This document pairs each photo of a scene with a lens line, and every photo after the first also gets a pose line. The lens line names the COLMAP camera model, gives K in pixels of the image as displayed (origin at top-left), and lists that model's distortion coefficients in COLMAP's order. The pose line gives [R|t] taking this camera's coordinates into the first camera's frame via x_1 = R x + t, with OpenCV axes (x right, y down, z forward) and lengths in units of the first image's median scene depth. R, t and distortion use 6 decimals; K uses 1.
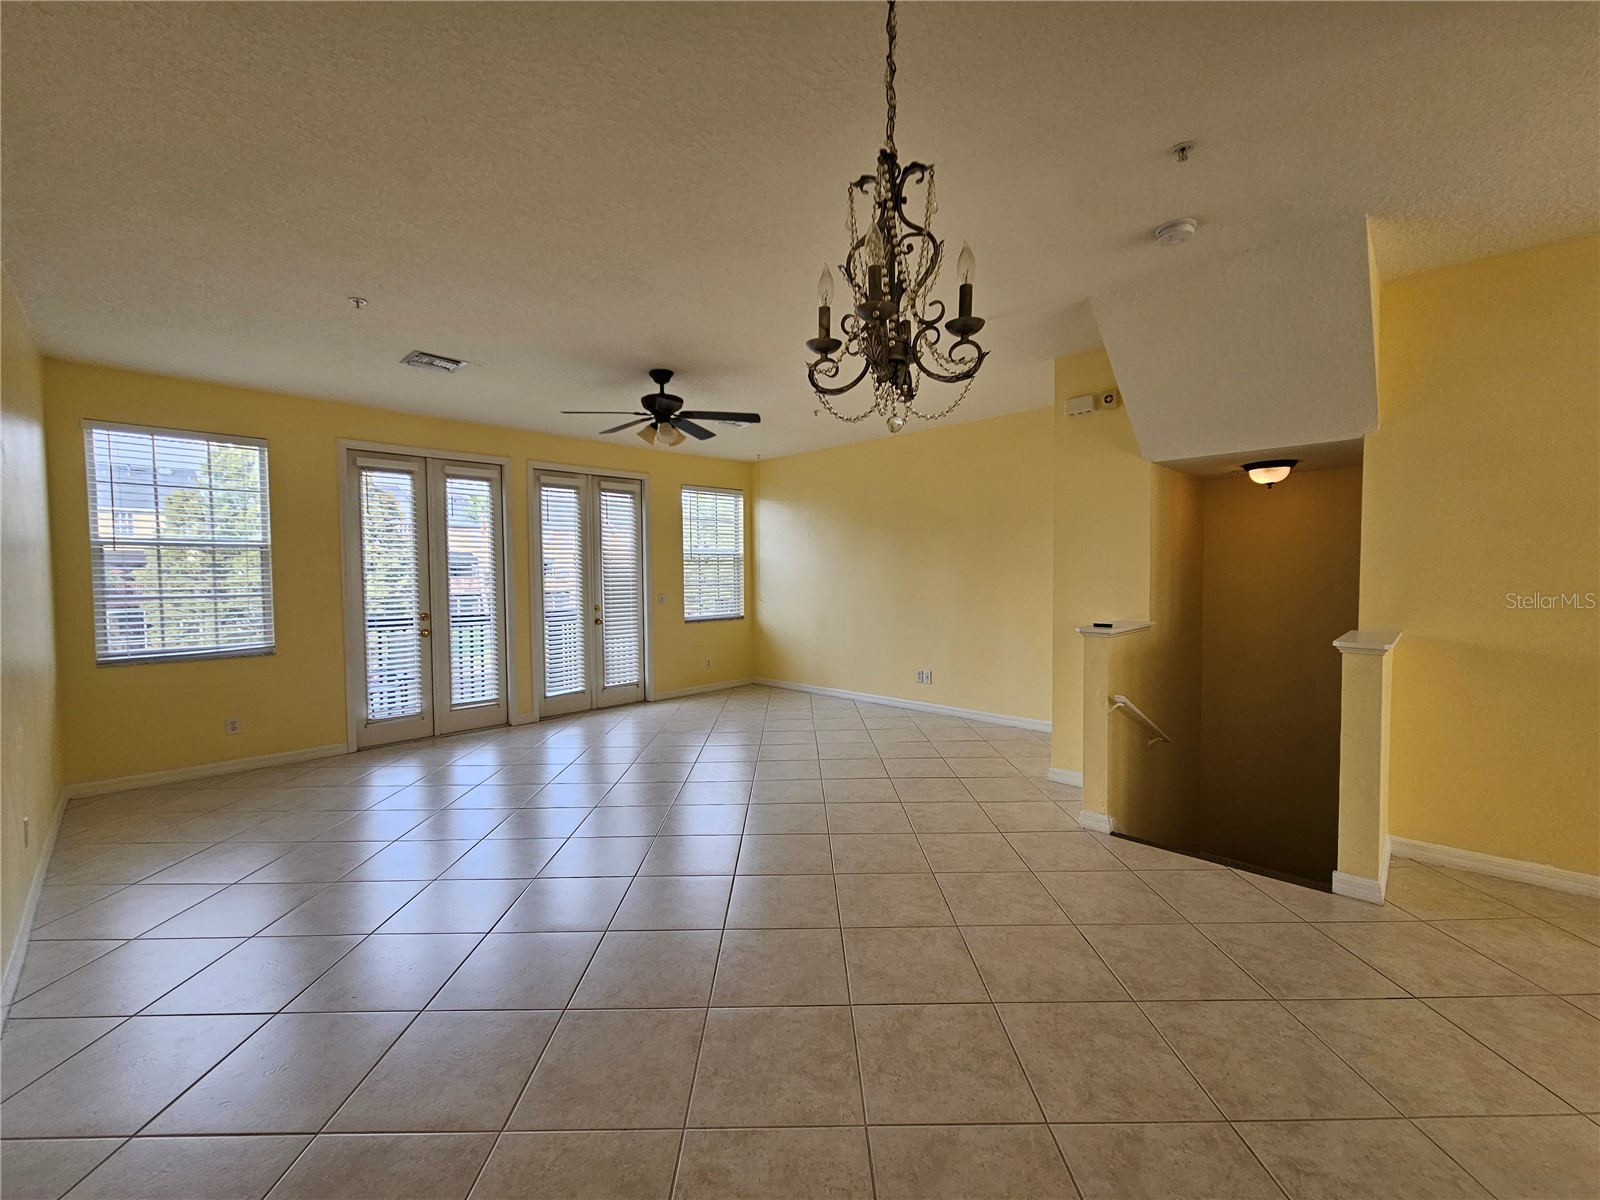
lens RADIAL K [[667.5, 0, 794.1], [0, 667.5, 597.4], [0, 0, 1]] dist [-0.001534, -0.000358]
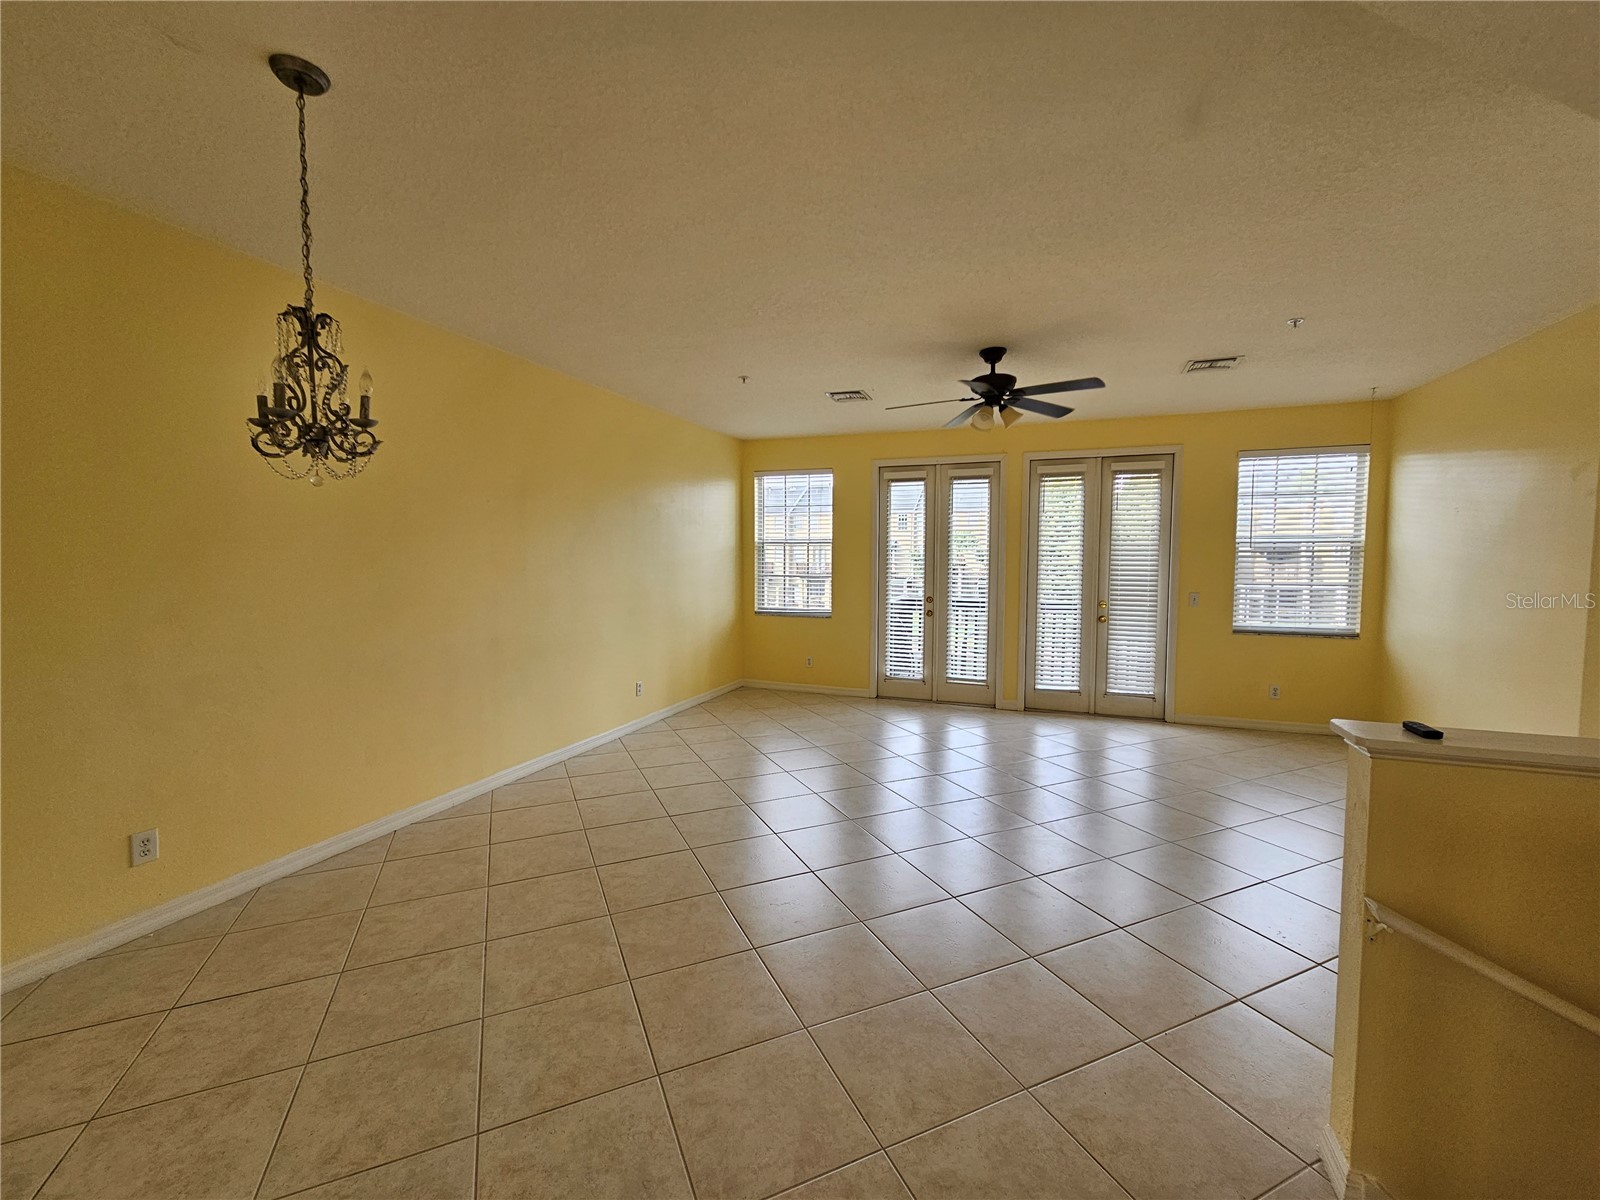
lens RADIAL K [[667.5, 0, 794.1], [0, 667.5, 597.4], [0, 0, 1]] dist [-0.001534, -0.000358]
pose [[0.387842, 0.062833, -0.919582, 0.421777], [-0.044507, 0.997787, 0.049405, -0.021543], [0.920651, 0.021766, 0.389780, 0.291825]]
